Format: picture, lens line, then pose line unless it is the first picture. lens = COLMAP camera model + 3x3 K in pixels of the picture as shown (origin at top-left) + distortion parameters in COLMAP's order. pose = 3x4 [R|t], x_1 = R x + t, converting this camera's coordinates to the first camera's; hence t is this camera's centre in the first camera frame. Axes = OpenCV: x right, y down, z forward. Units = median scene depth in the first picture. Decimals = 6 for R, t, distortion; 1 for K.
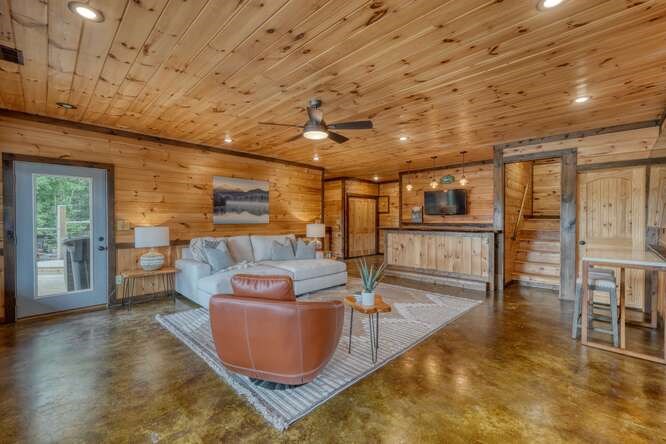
lens RADIAL K [[280.7, 0, 332.8], [0, 280.7, 221.2], [0, 0, 1]] dist [-0.003621, 0.000009]
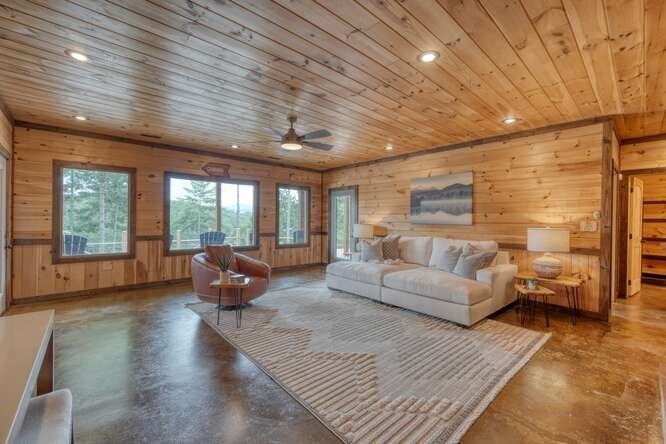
lens RADIAL K [[280.7, 0, 333.0], [0, 280.7, 220.9], [0, 0, 1]] dist [-0.003621, 0.000009]
pose [[-0.059234, 0.006059, -0.998226, 0.623493], [-0.015872, 0.999849, 0.007010, -0.002977], [0.998118, 0.016259, -0.059129, 0.708868]]
